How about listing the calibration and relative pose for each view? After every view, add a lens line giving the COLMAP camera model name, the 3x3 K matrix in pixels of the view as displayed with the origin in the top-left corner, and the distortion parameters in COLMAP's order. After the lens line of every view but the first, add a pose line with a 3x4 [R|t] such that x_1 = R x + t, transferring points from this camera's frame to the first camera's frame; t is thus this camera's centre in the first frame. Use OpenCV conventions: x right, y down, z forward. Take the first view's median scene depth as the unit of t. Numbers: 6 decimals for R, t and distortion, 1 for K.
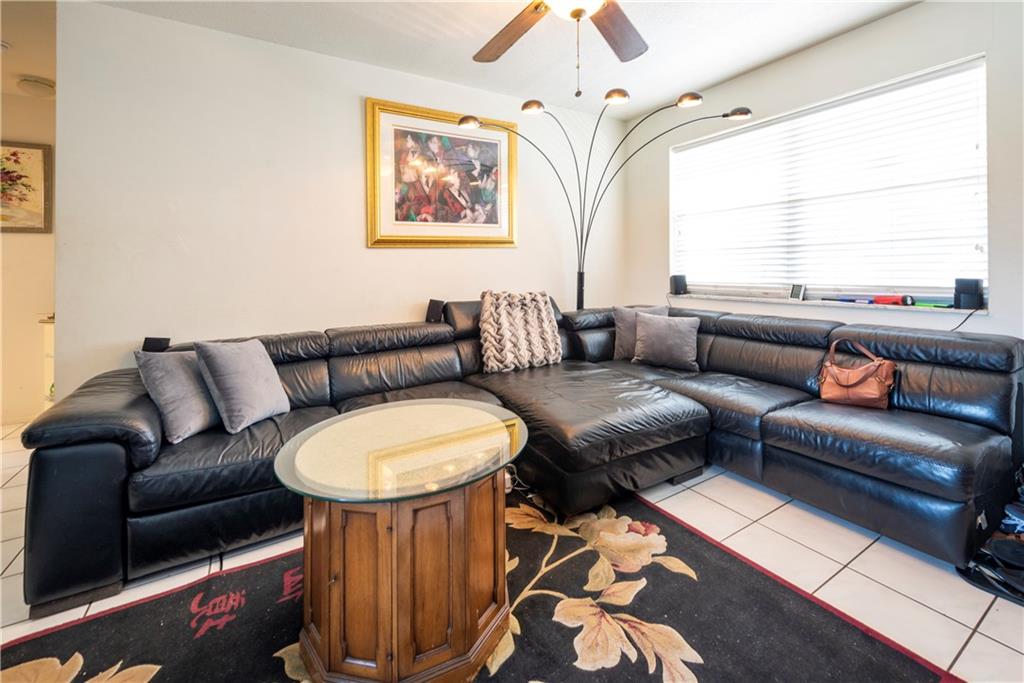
lens RADIAL K [[427.9, 0, 516.5], [0, 427.9, 263.0], [0, 0, 1]] dist [0.001814, -0.000270]
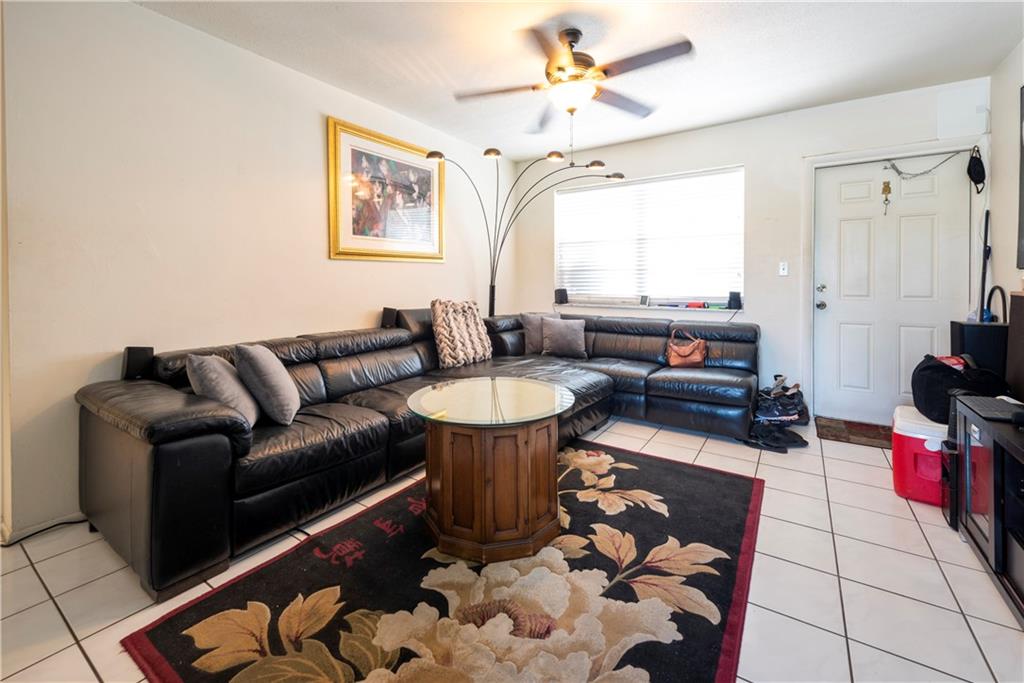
lens RADIAL K [[428.6, 0, 517.1], [0, 428.6, 276.6], [0, 0, 1]] dist [0.000483, -0.000104]
pose [[0.904932, 0.024481, 0.424851, -0.430250], [-0.022713, 0.999699, -0.009226, 0.008683], [-0.424949, -0.001301, 0.905216, -0.179777]]
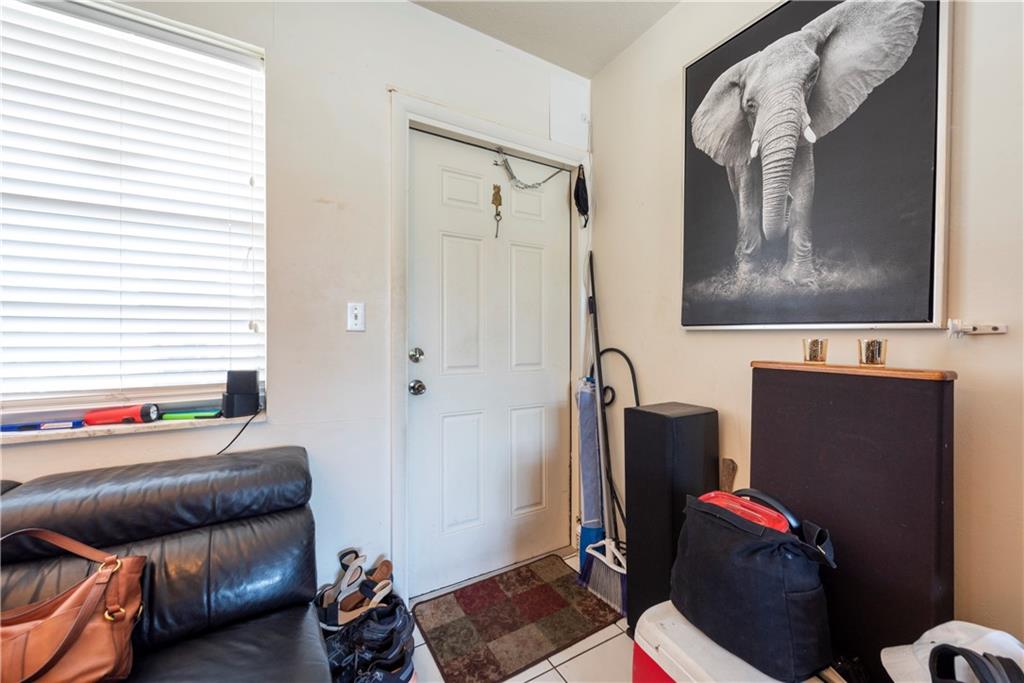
lens RADIAL K [[407.4, 0, 512.0], [0, 407.4, 341.5], [0, 0, 1]] dist [0.006647, 0.000020]
pose [[0.019862, 0.012605, 0.999723, 0.355104], [-0.010740, 0.999866, -0.012394, -0.005872], [-0.999745, -0.010490, 0.019994, 0.482118]]
